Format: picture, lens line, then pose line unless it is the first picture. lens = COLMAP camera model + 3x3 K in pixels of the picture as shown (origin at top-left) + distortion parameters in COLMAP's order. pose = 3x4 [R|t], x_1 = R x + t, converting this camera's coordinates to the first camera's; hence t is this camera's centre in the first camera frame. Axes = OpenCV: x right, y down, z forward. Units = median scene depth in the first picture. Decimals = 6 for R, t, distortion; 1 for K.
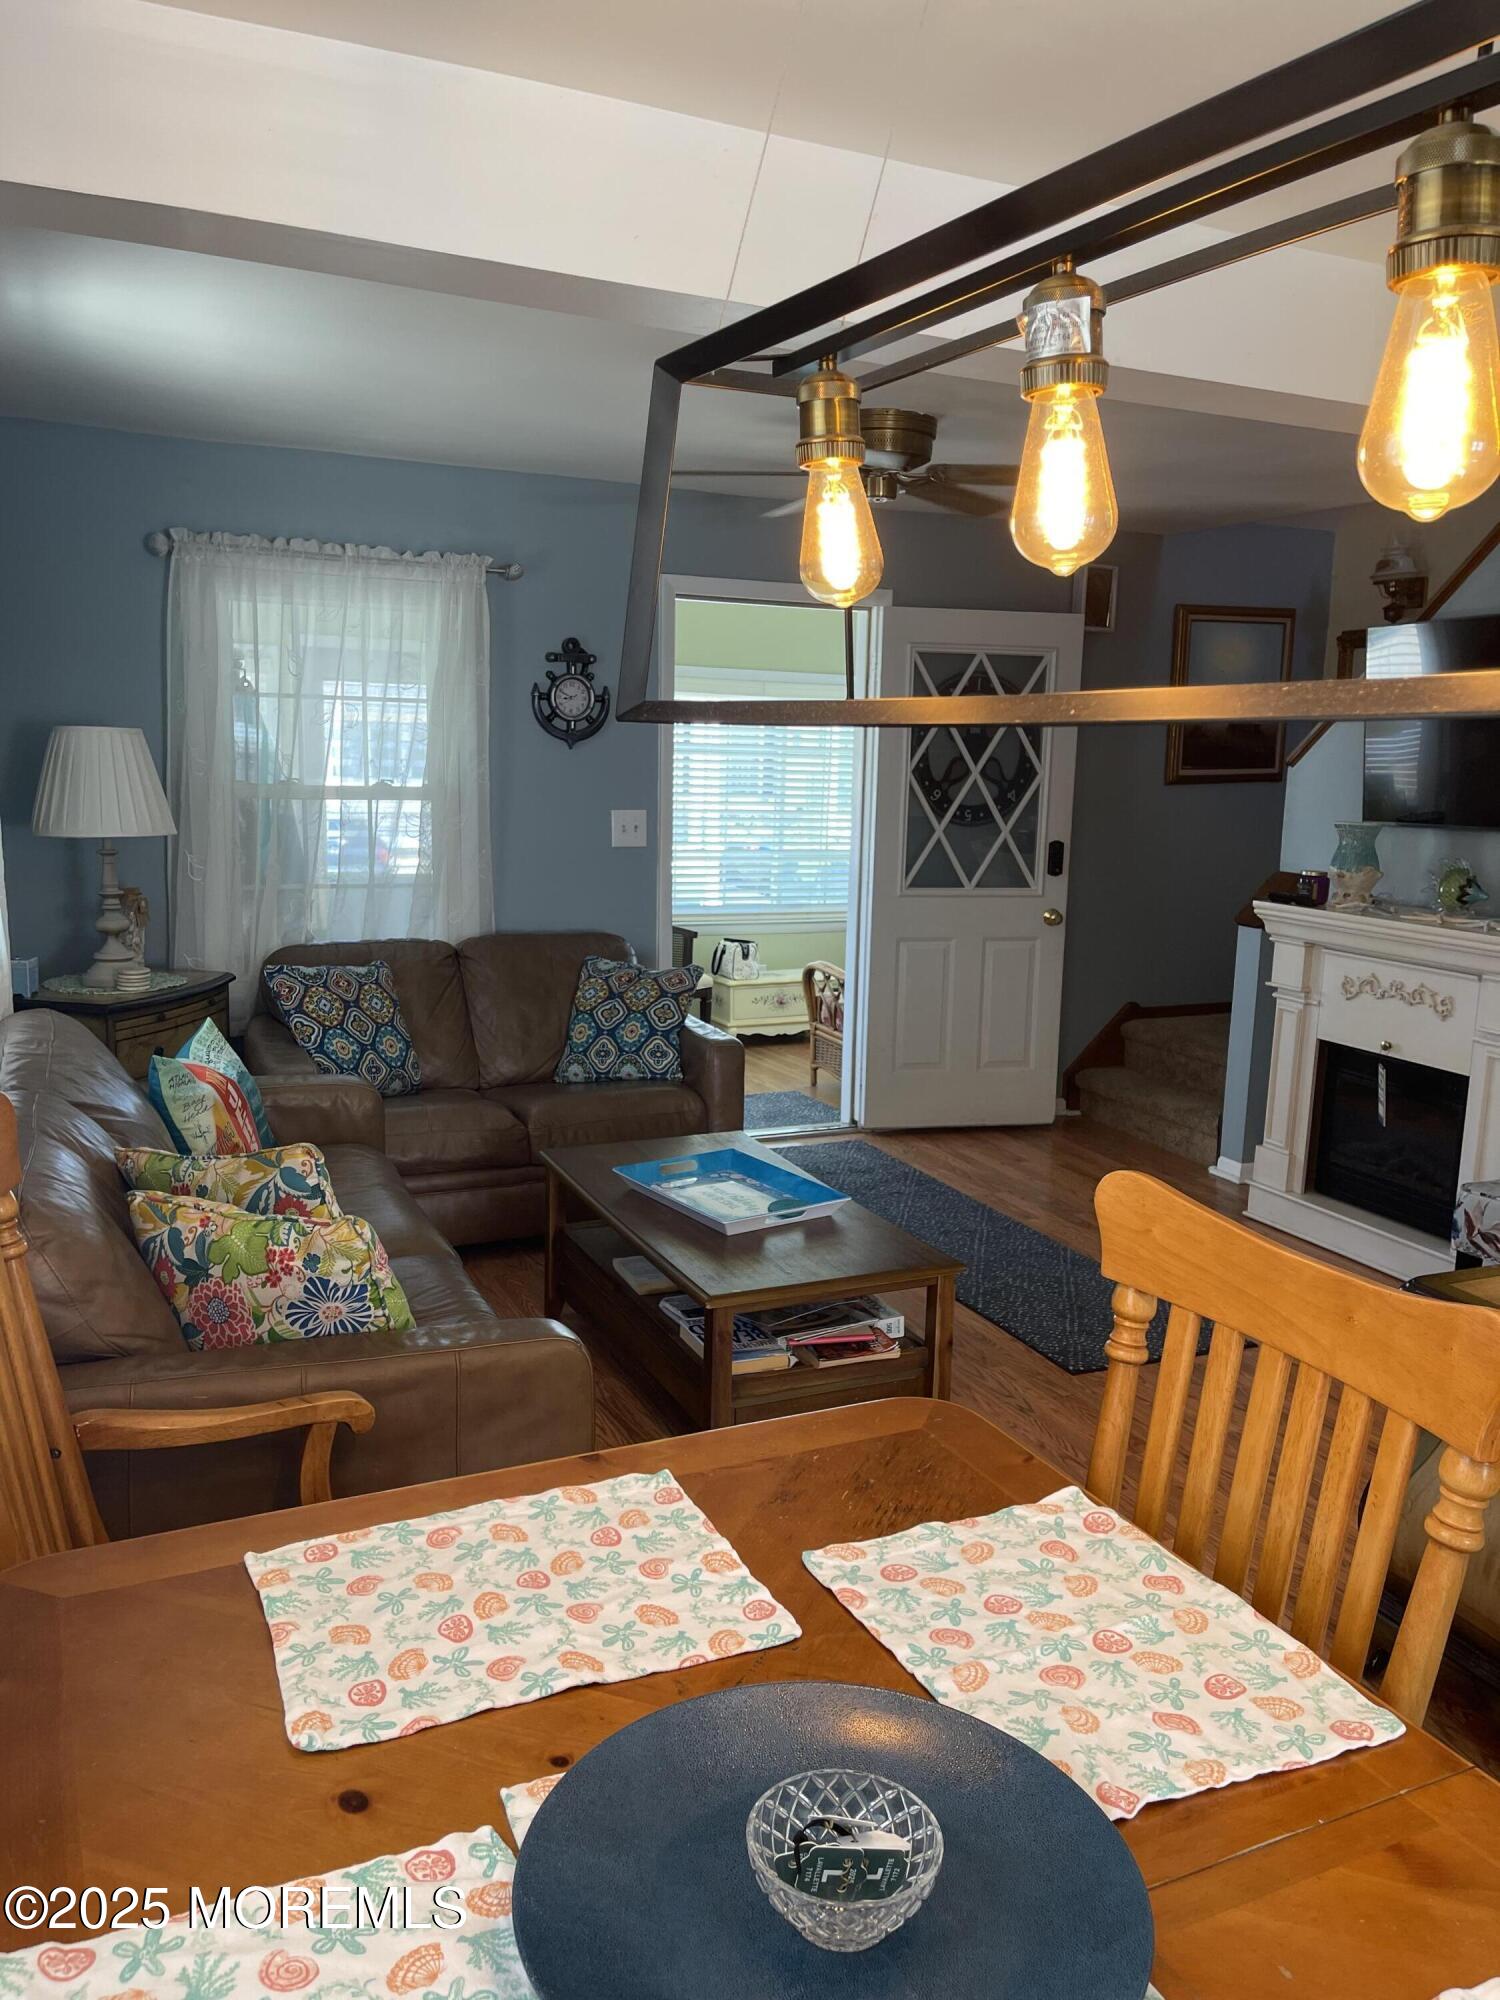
lens RADIAL K [[1534.7, 0, 750.0], [0, 1534.7, 1000.0], [0, 0, 1]] dist [0.073241, -0.086263]
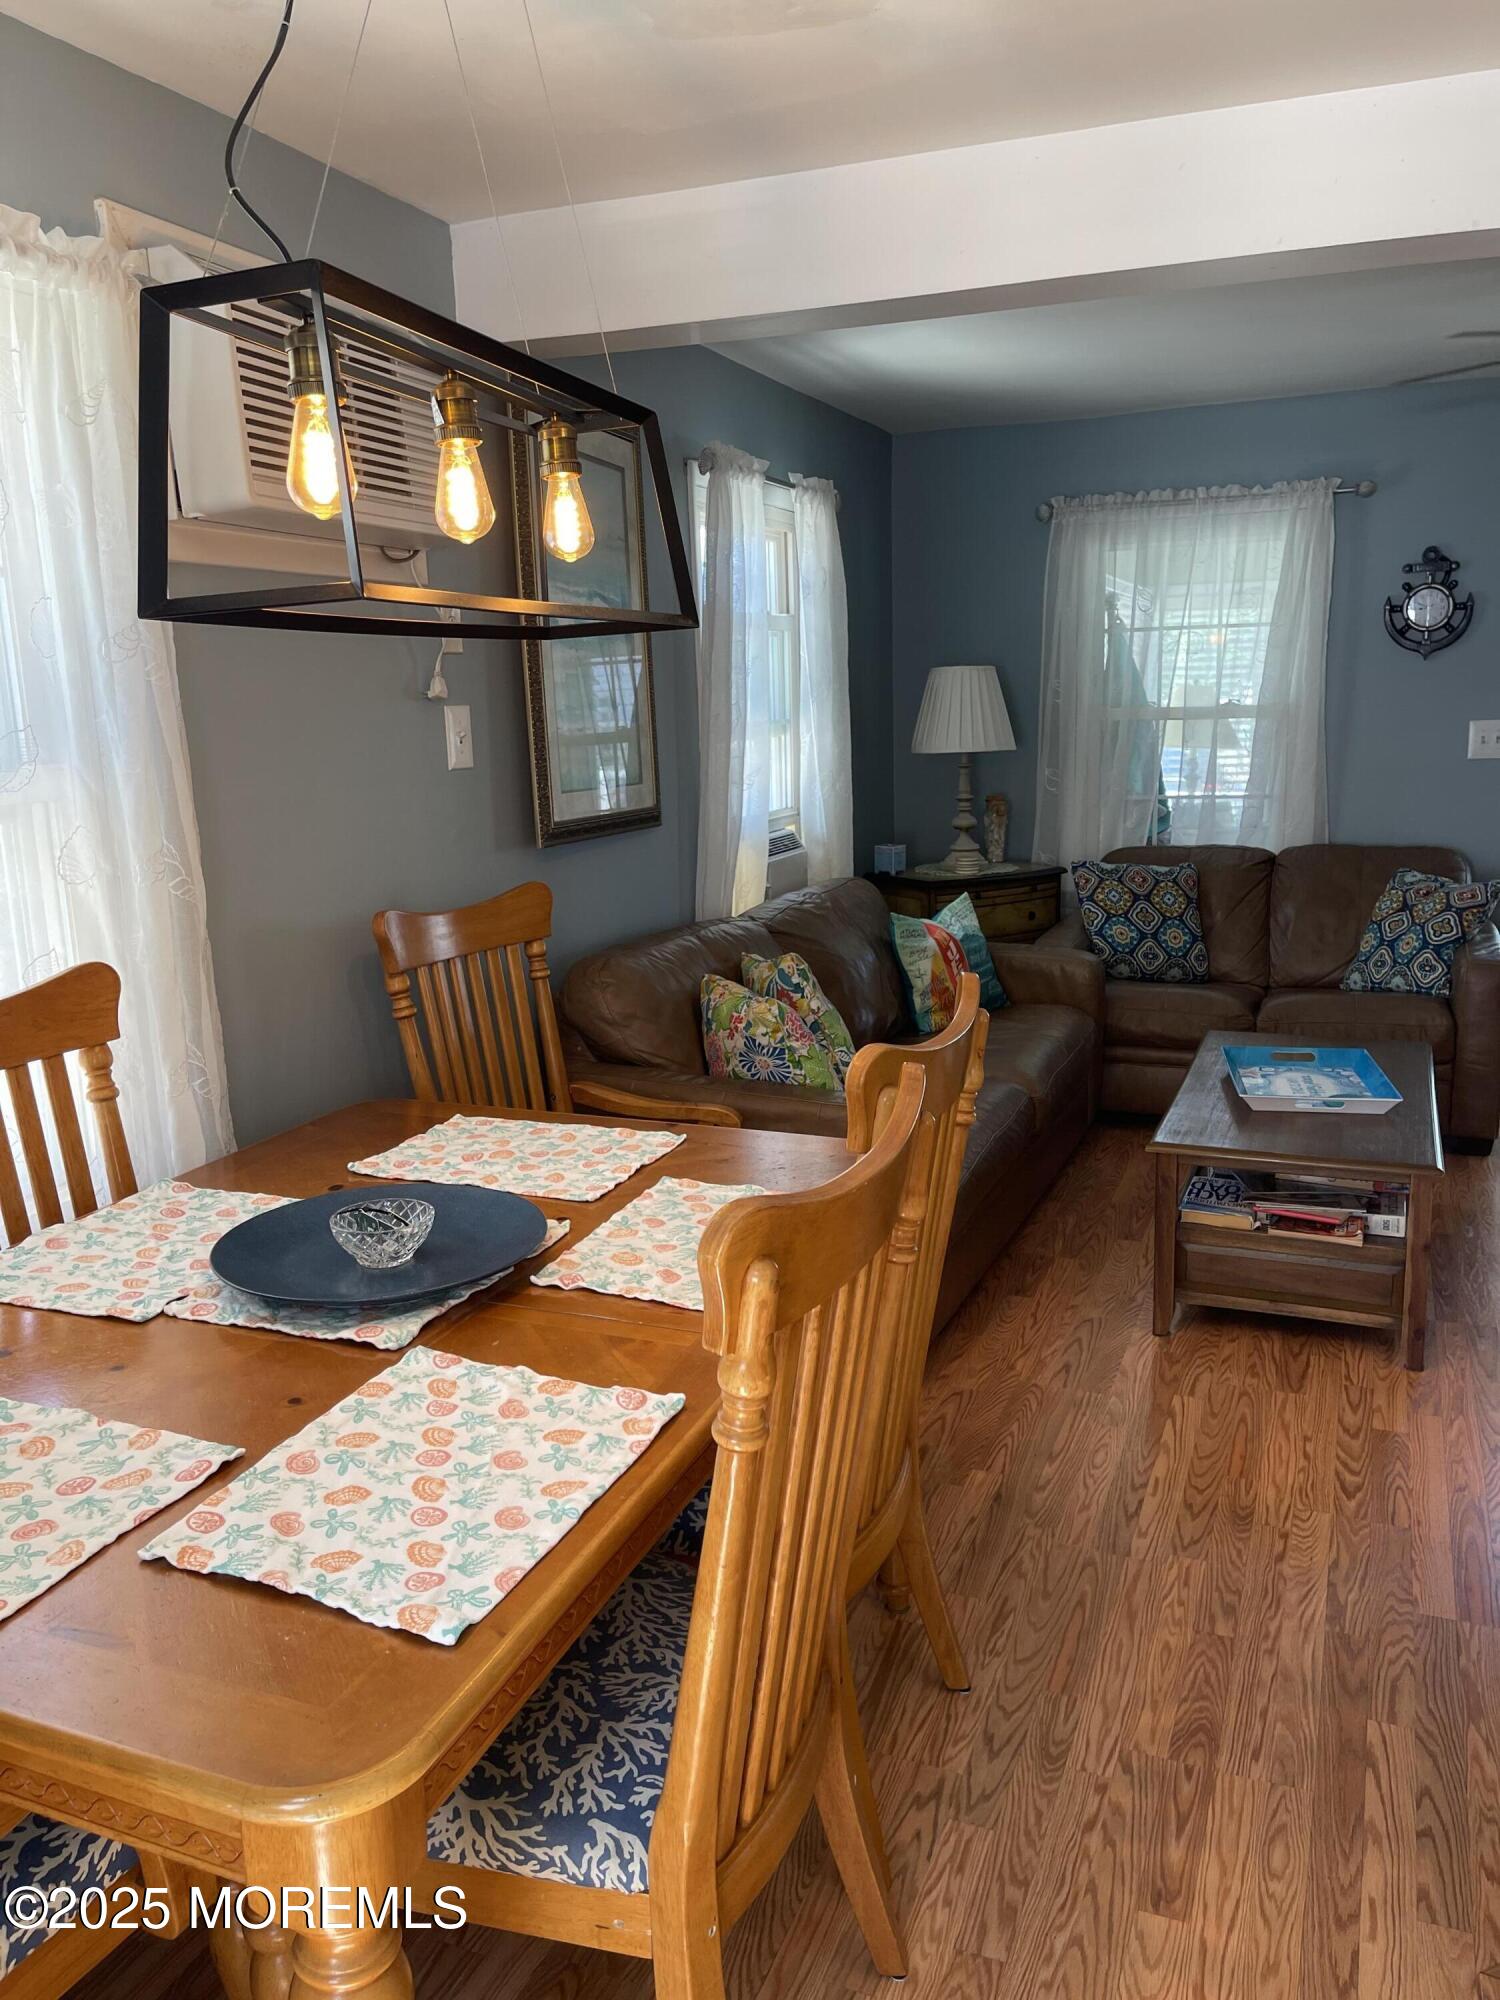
lens RADIAL K [[1534.7, 0, 750.0], [0, 1534.7, 1000.0], [0, 0, 1]] dist [0.073241, -0.086263]
pose [[0.676404, 0.104327, -0.729105, 0.495538], [-0.079308, 0.994478, 0.068723, 0.028879], [0.732249, 0.011340, 0.680943, 0.006933]]
